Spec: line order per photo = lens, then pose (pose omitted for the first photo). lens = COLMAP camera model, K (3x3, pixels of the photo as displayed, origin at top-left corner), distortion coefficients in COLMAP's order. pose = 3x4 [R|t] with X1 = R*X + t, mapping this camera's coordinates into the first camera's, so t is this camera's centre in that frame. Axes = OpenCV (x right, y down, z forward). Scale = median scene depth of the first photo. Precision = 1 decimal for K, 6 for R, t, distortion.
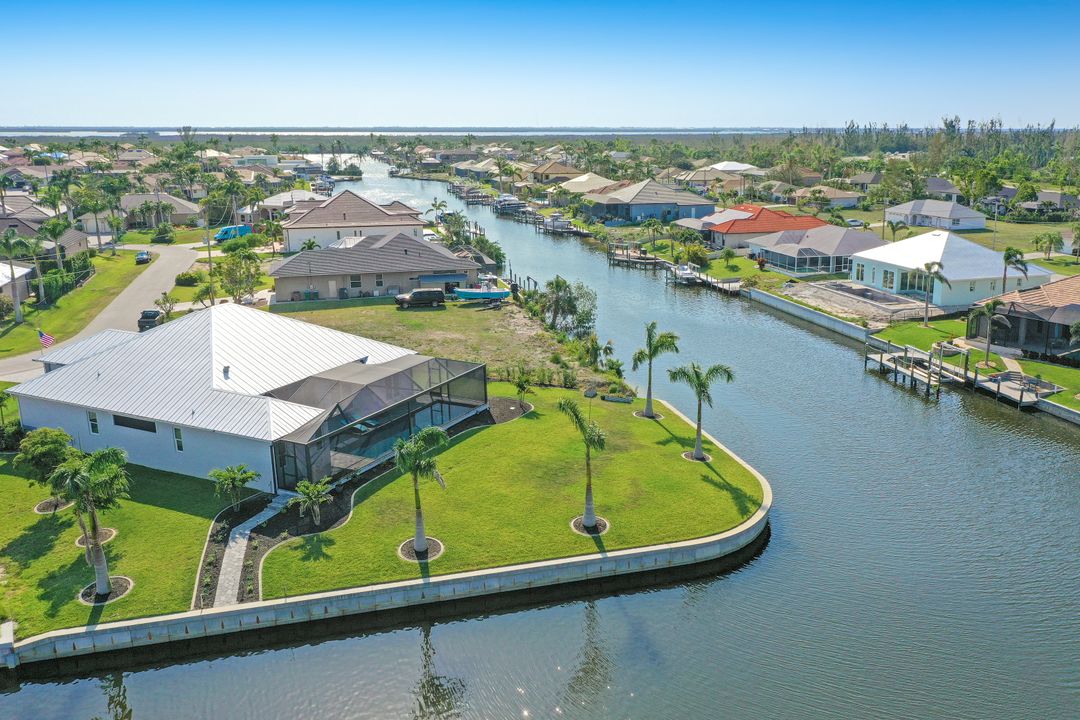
lens RADIAL K [[869.1, 0, 539.1], [0, 869.1, 361.1], [0, 0, 1]] dist [0.000152, 0.009853]
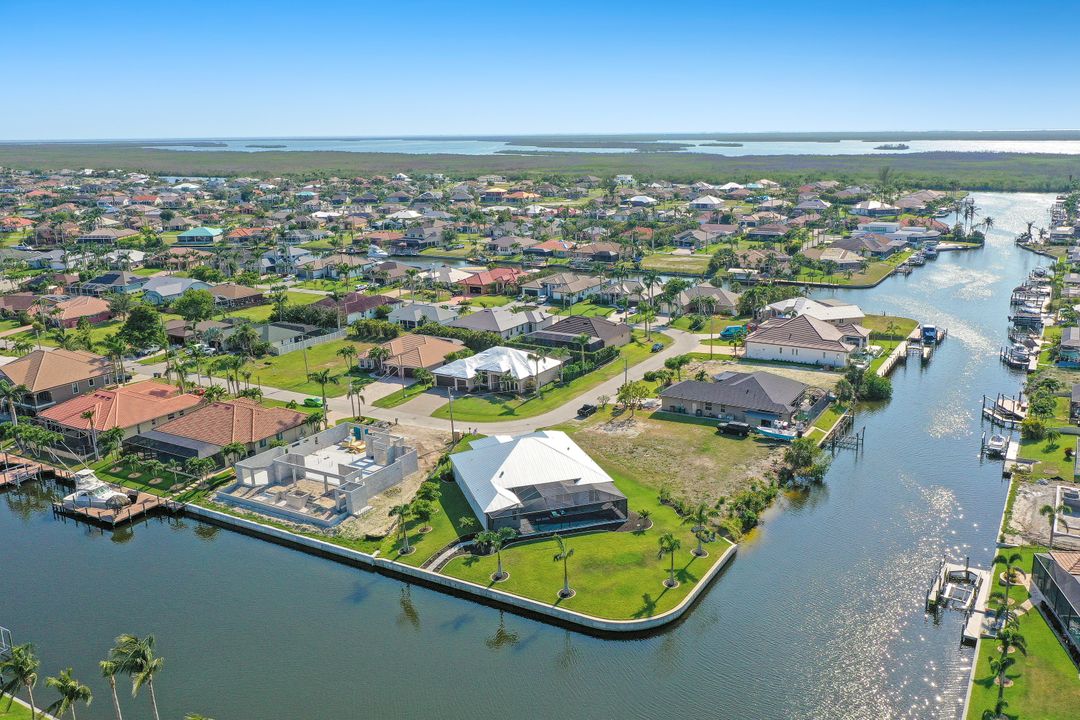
lens RADIAL K [[869.1, 0, 543.3], [0, 869.1, 360.7], [0, 0, 1]] dist [0.000152, 0.009853]
pose [[0.685638, 0.157323, -0.710739, 1.422301], [-0.156813, 0.985364, 0.066838, -0.496755], [0.710852, 0.065627, 0.700274, -0.552557]]
